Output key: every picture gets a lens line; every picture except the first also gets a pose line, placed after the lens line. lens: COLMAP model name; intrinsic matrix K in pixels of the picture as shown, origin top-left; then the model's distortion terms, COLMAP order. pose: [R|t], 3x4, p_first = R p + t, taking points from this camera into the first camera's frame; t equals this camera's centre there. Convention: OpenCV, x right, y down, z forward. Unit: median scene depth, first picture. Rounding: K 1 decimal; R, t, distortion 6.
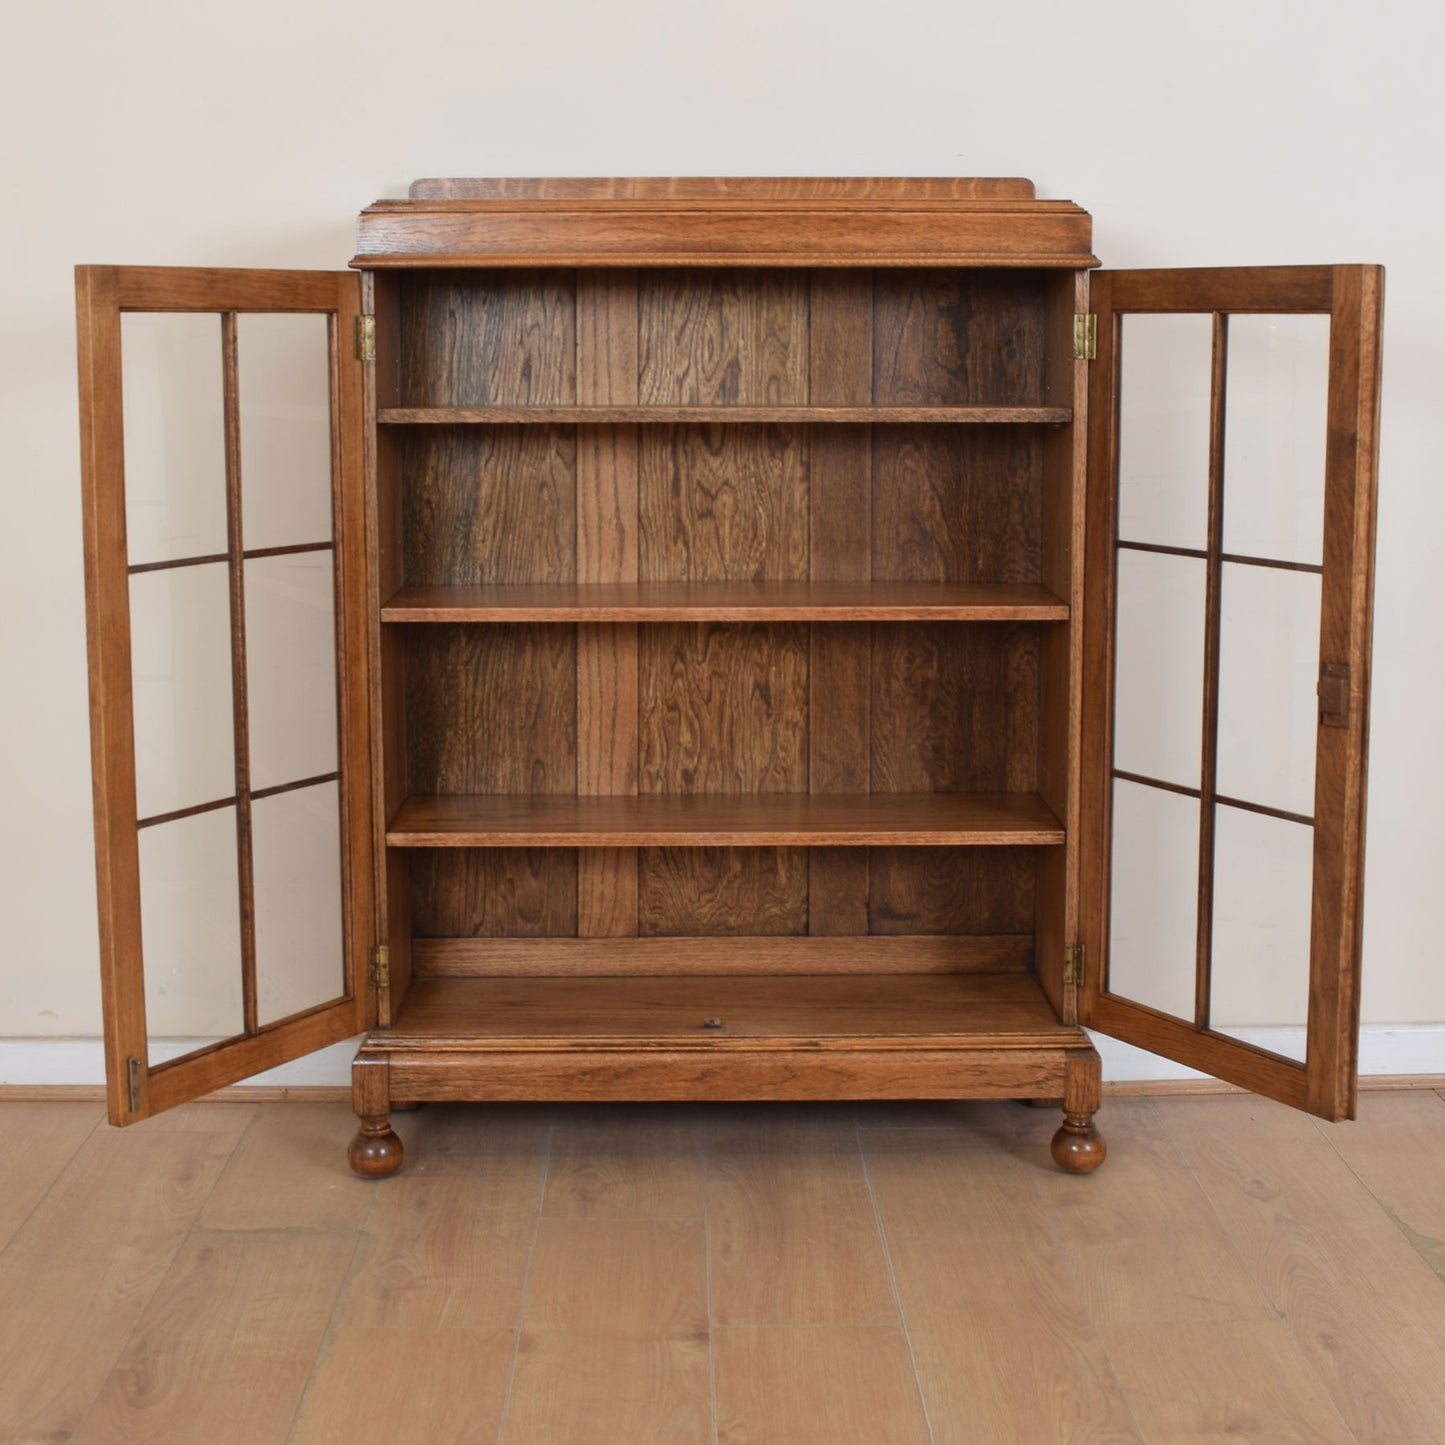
lens RADIAL K [[2559.1, 0, 724.4], [0, 2559.1, 567.8], [0, 0, 1]] dist [-0.076557, -0.211019]
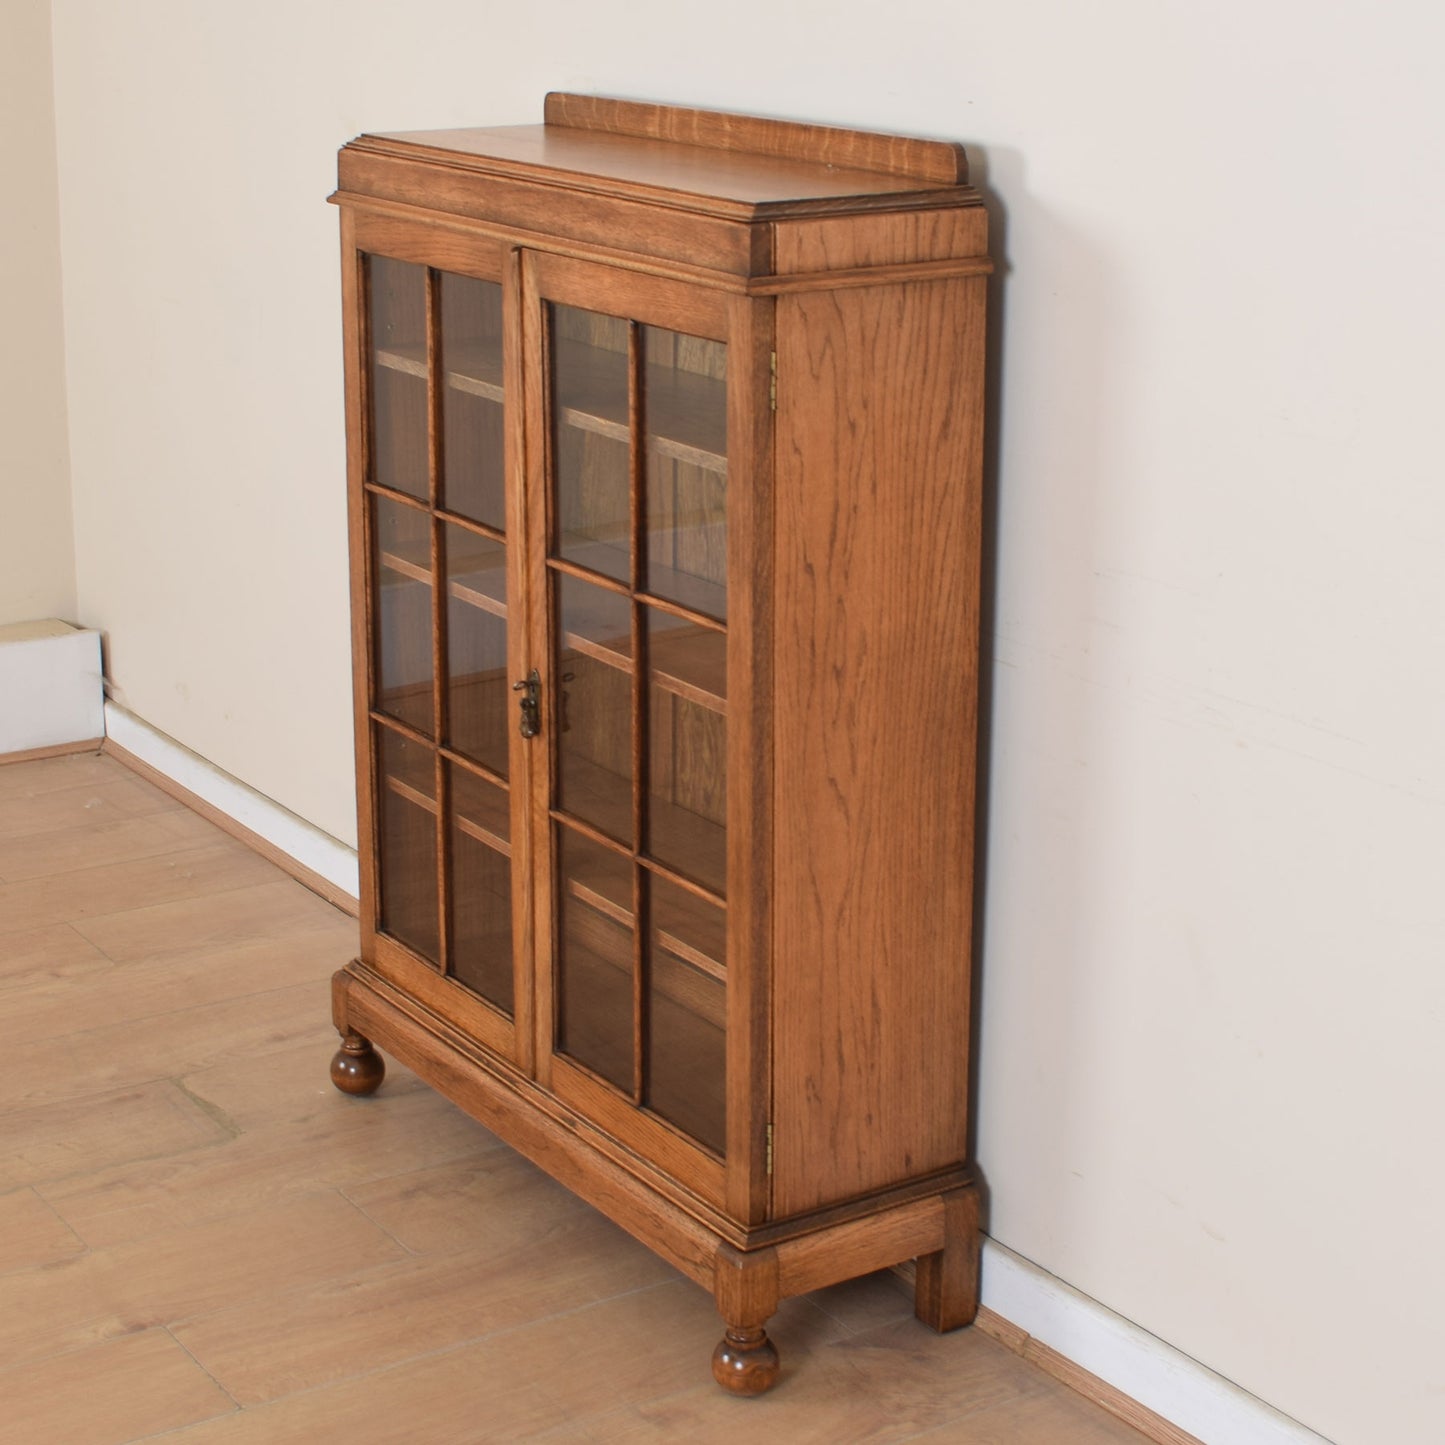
lens RADIAL K [[2880.7, 0, 723.9], [0, 2880.7, 574.3], [0, 0, 1]] dist [-0.027118, -0.471201]
pose [[0.534081, 0.204645, -0.820291, 0.867862], [-0.096384, 0.978674, 0.181403, -0.191570], [0.839921, -0.017821, 0.542416, 0.518420]]
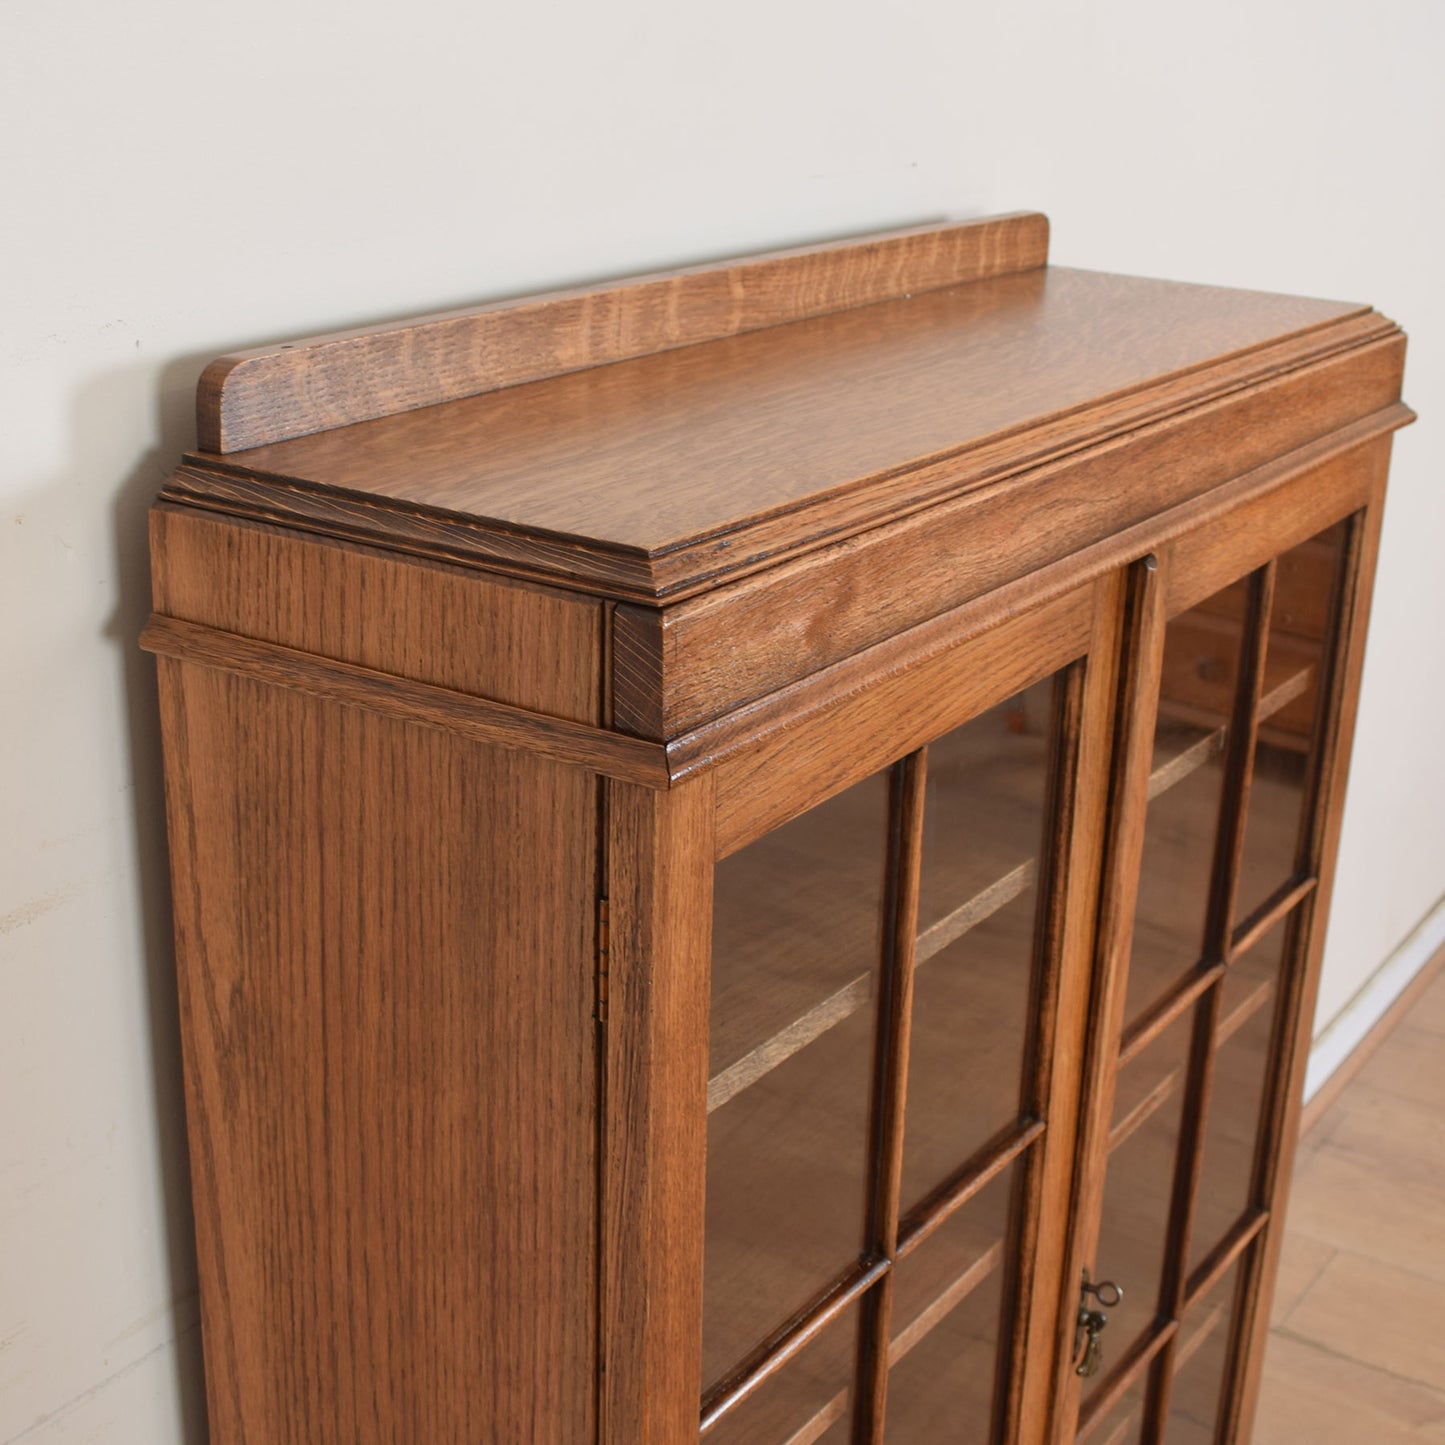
lens RADIAL K [[2245.6, 0, 722.5], [0, 2245.6, 722.5], [0, 0, 1]] dist [-0.012987, -0.030607]
pose [[0.569263, -0.256065, 0.781262, -0.354402], [0.060685, 0.960755, 0.270678, -0.198456], [-0.819913, -0.106677, 0.562462, 0.830790]]
